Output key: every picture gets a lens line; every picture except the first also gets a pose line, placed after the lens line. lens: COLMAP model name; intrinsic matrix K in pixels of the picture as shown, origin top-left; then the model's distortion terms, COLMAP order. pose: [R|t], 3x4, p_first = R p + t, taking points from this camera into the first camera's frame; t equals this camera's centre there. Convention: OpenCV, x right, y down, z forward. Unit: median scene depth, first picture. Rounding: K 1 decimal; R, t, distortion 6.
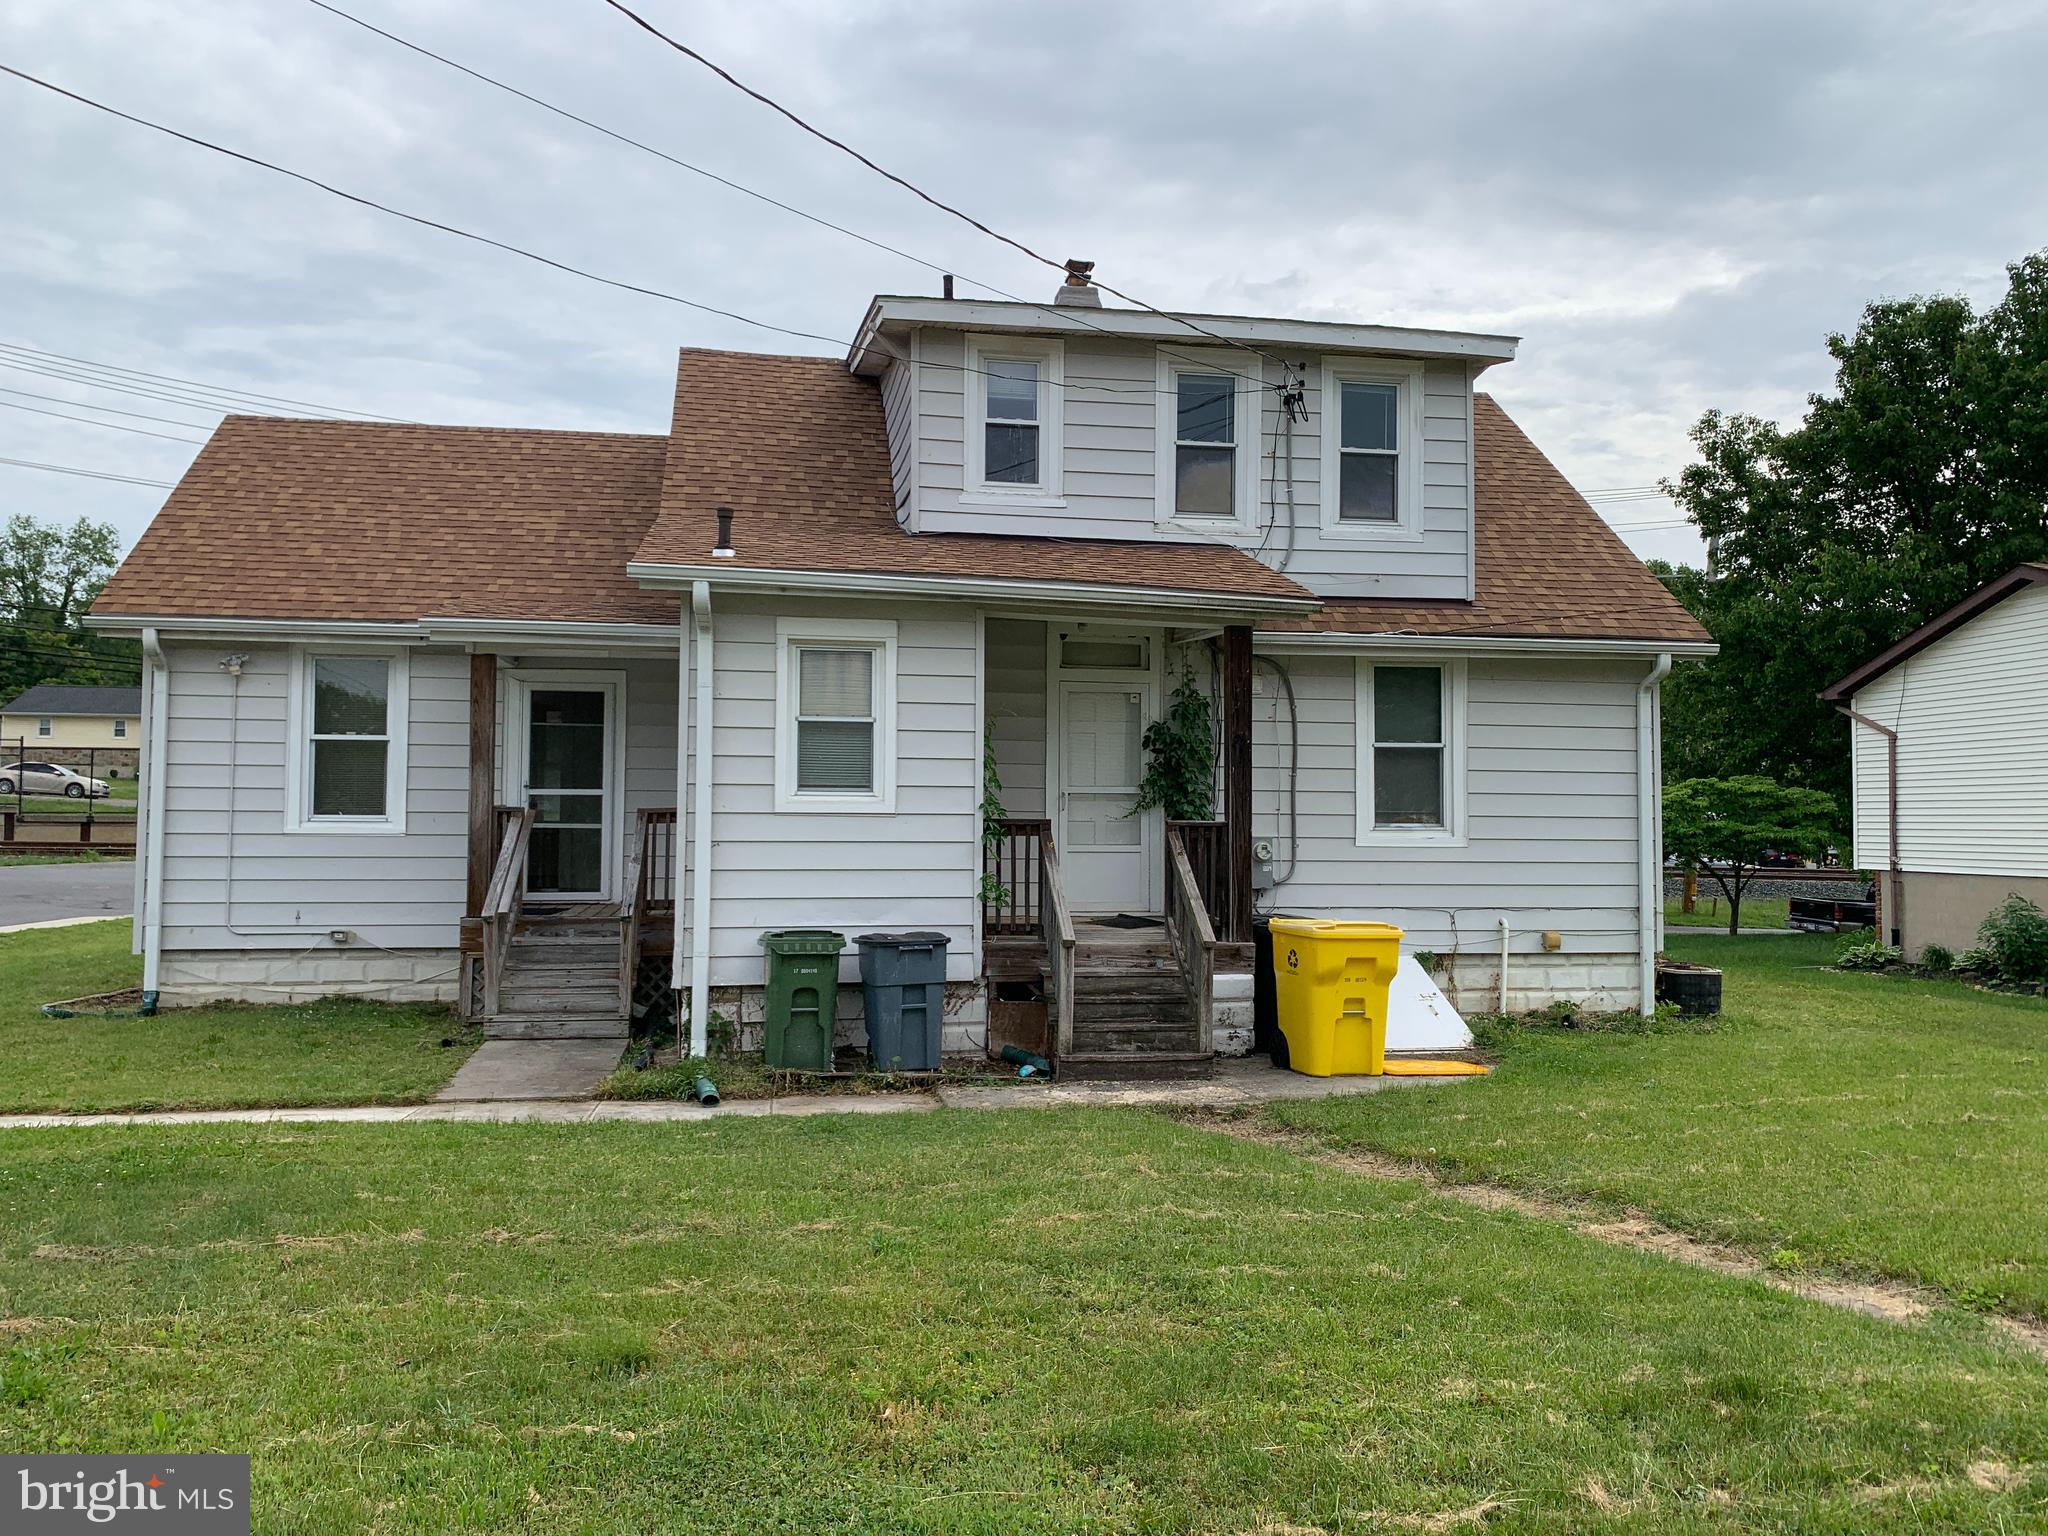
lens RADIAL K [[1570.0, 0, 1028.2], [0, 1570.0, 765.6], [0, 0, 1]] dist [0.031893, -0.029682]
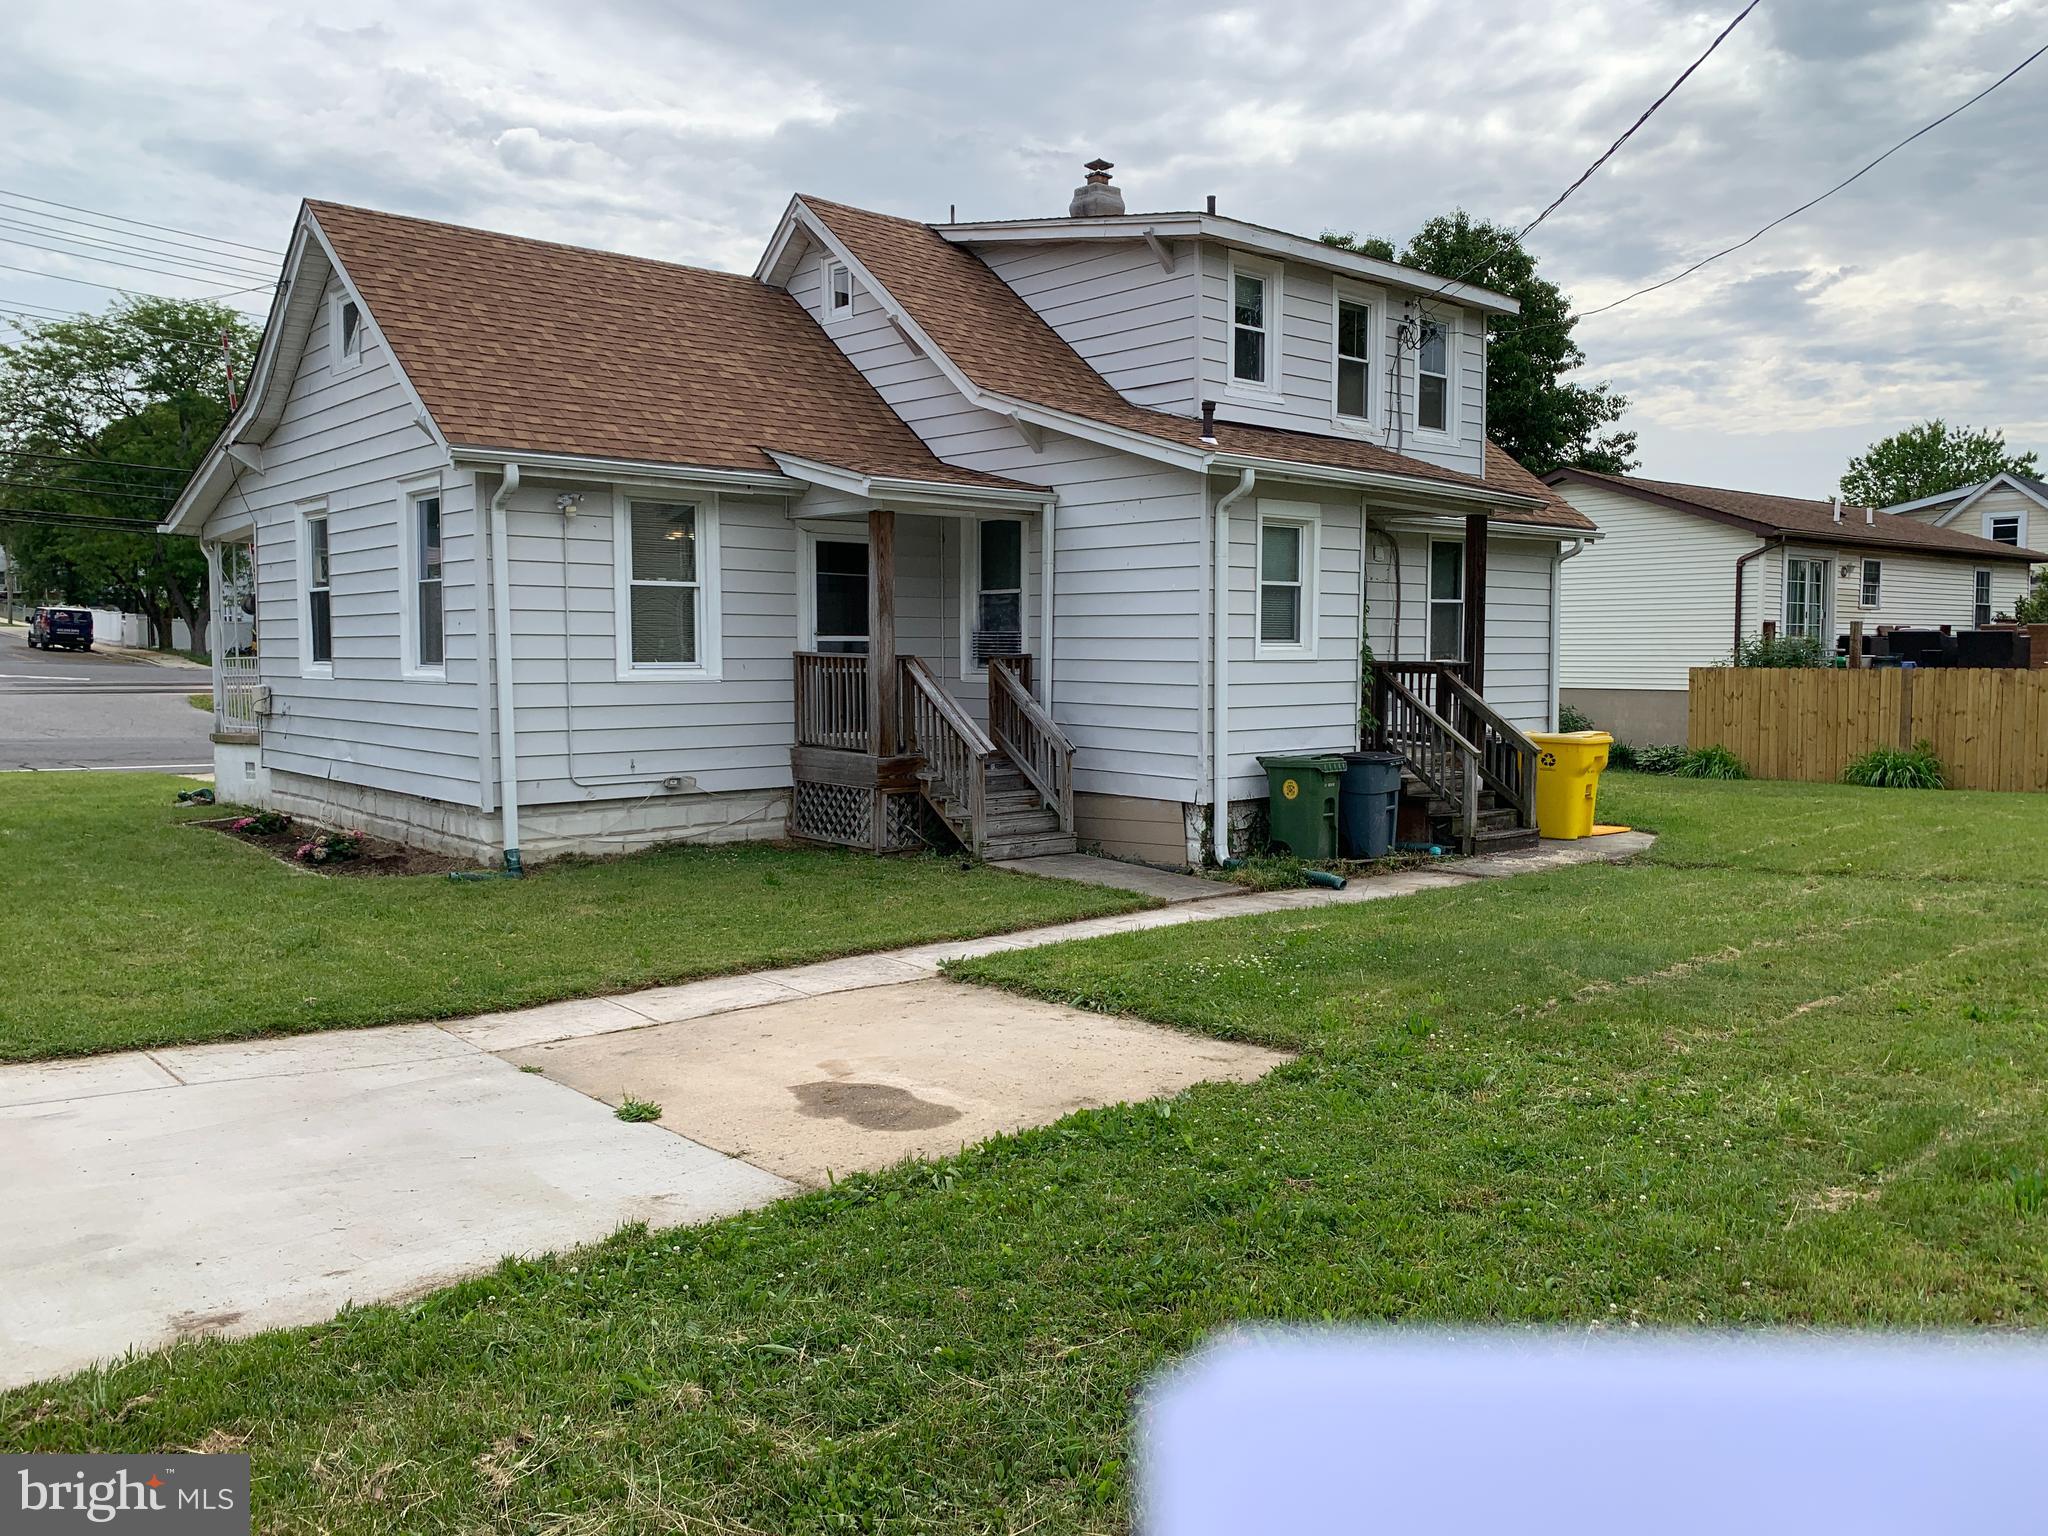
lens RADIAL K [[1570.0, 0, 1038.9], [0, 1570.0, 773.9], [0, 0, 1]] dist [0.031893, -0.029682]
pose [[0.851218, -0.049160, 0.522504, -0.761067], [-0.013953, 0.993131, 0.116171, -0.017485], [-0.524626, -0.106177, 0.844686, 0.030358]]
